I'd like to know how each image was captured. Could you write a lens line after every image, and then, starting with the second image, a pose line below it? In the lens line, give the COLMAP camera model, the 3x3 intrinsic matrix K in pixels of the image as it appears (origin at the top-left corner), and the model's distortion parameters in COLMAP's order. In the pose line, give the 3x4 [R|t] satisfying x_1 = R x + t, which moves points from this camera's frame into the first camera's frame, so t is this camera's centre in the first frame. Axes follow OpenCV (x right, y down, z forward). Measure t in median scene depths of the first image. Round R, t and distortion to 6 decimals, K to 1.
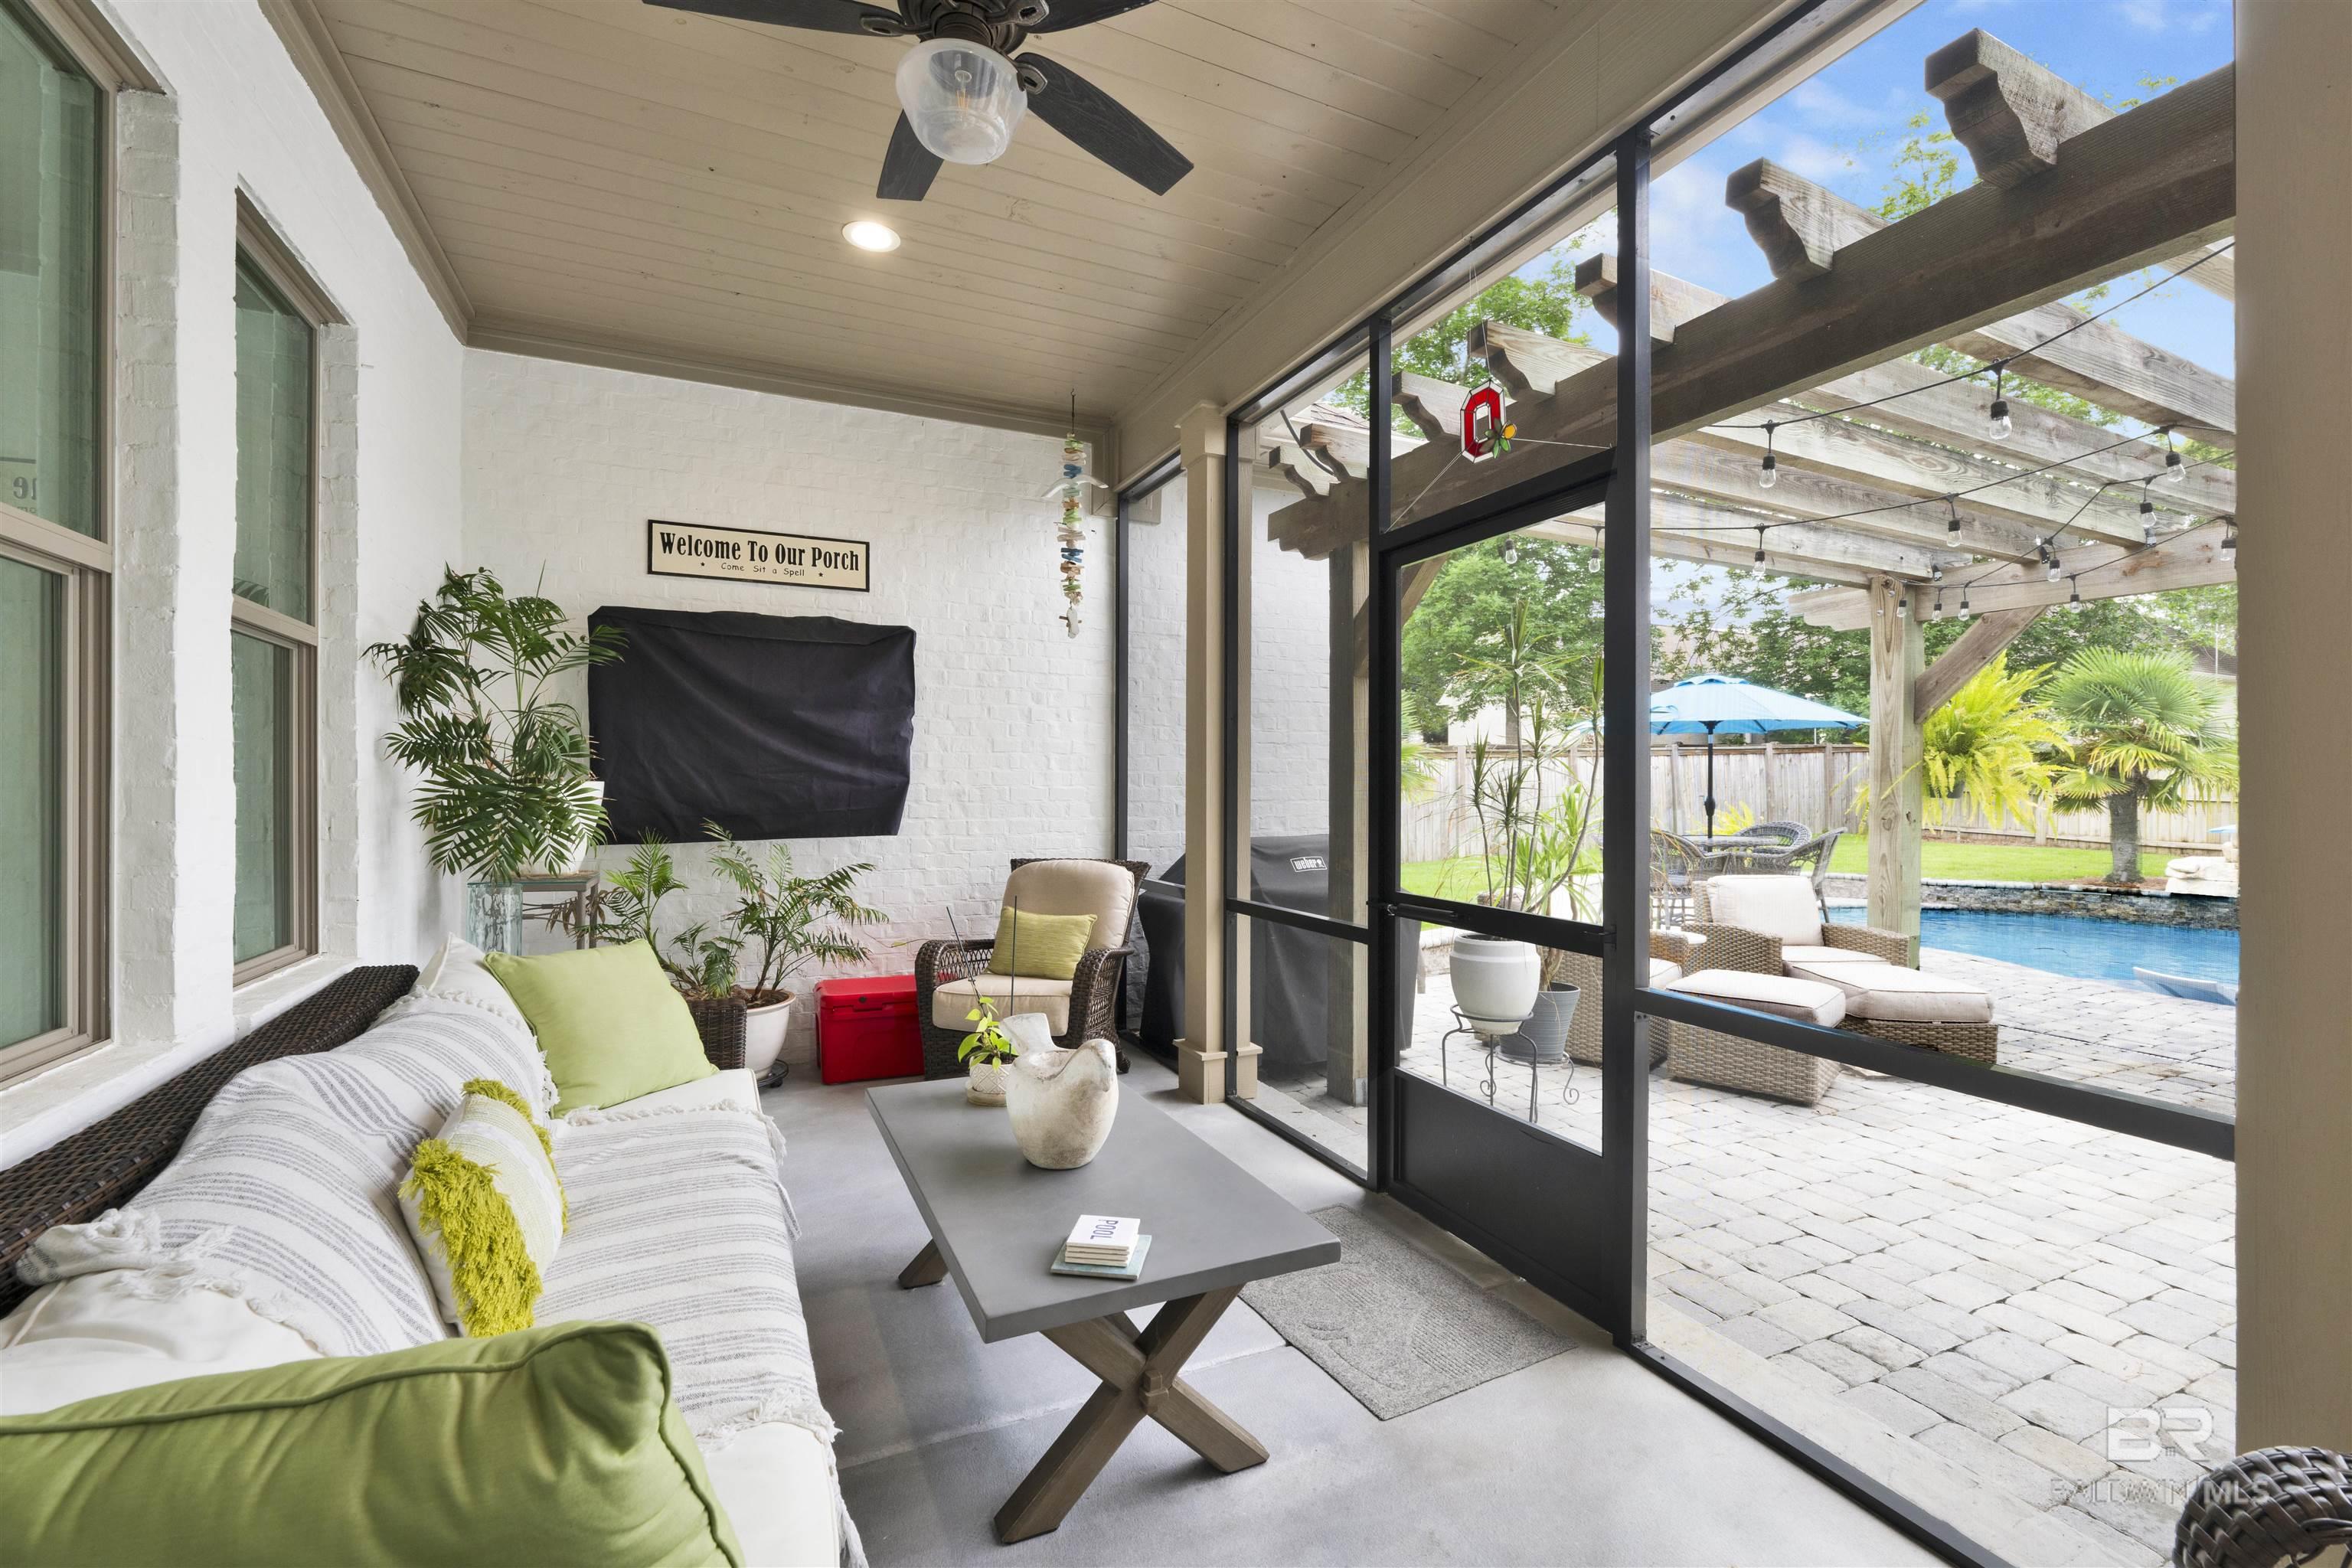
lens RADIAL K [[985.5, 0, 1172.7], [0, 985.5, 783.8], [0, 0, 1]] dist [-0.001168, -0.000127]
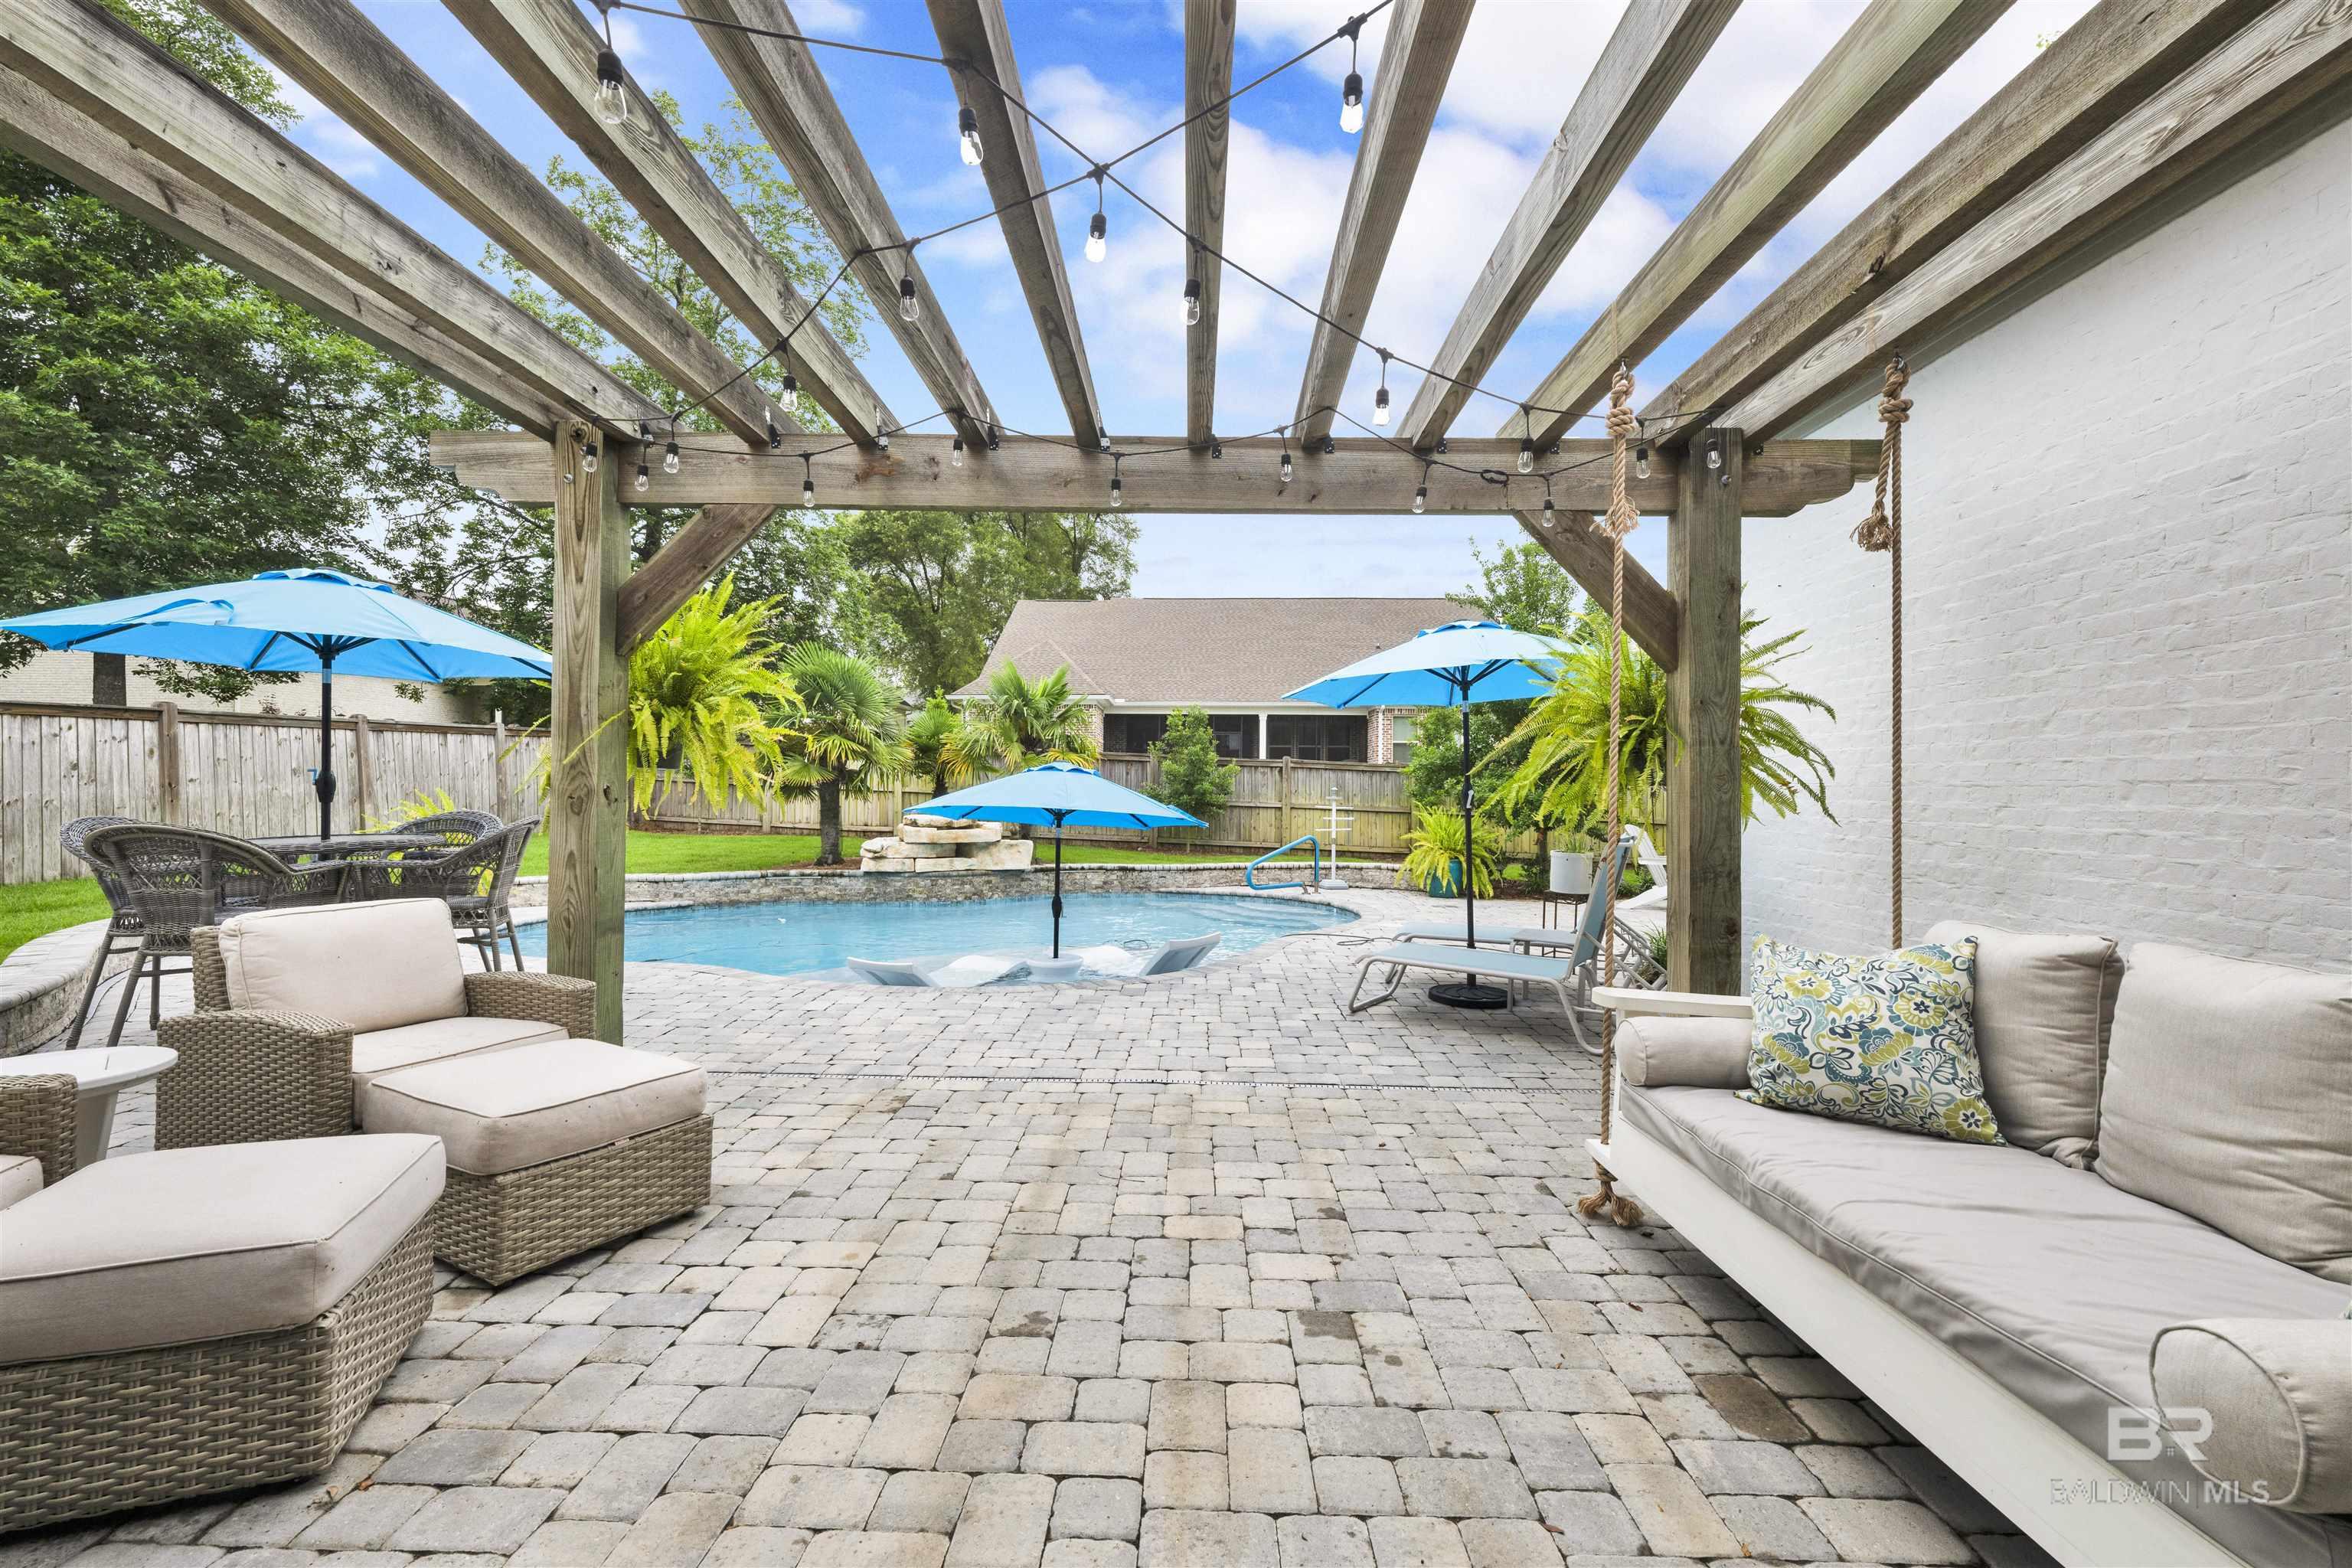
lens RADIAL K [[990.4, 0, 1172.2], [0, 990.4, 800.4], [0, 0, 1]] dist [-0.001840, 0.000039]
pose [[0.442978, -0.007127, 0.896504, 0.316420], [-0.008517, 0.999890, 0.012158, 0.026487], [-0.896492, -0.013021, 0.442868, 0.361404]]
